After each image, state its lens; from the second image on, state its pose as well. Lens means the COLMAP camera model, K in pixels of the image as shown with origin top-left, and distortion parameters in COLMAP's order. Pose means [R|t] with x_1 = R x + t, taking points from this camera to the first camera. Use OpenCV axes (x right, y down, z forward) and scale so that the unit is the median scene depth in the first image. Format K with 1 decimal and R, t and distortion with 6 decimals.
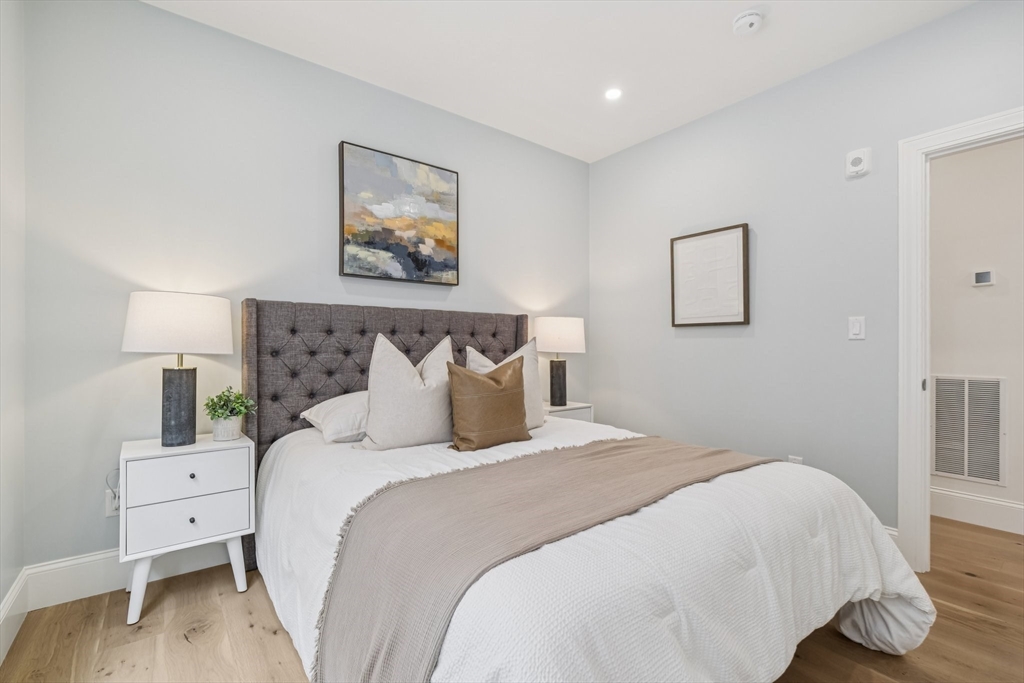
lens RADIAL K [[435.2, 0, 457.0], [0, 435.2, 341.3], [0, 0, 1]] dist [-0.001203, -0.000024]
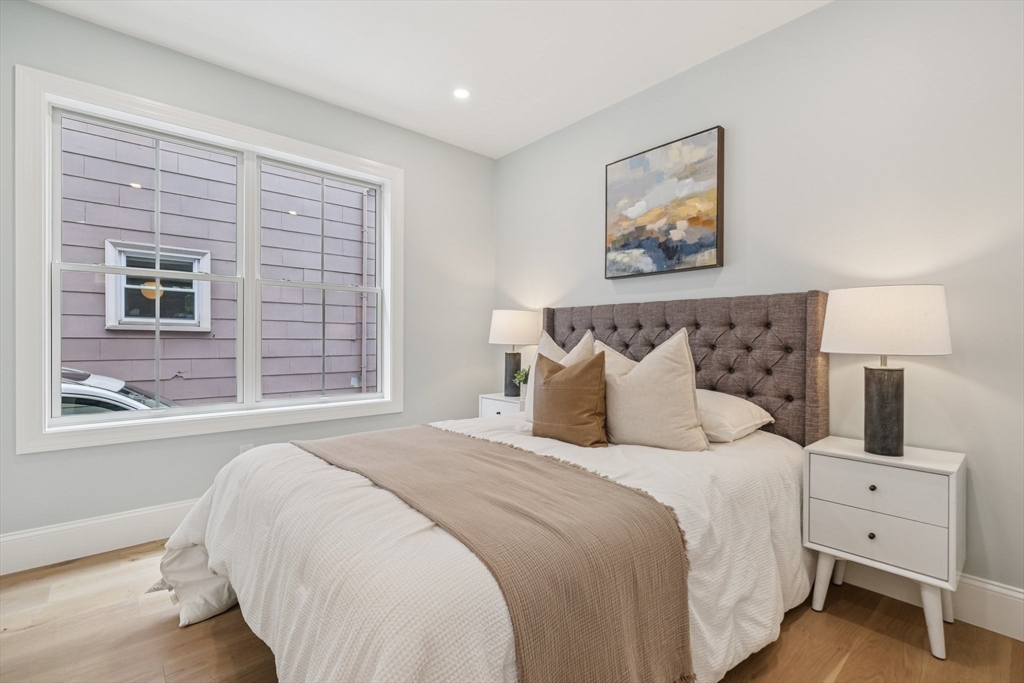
lens RADIAL K [[456.9, 0, 522.1], [0, 456.9, 337.5], [0, 0, 1]] dist [-0.001824, -0.000098]
pose [[0.137636, -0.007130, -0.990457, 0.839058], [0.004474, 0.999968, -0.006577, 0.009655], [0.990473, -0.003526, 0.137664, 0.554701]]
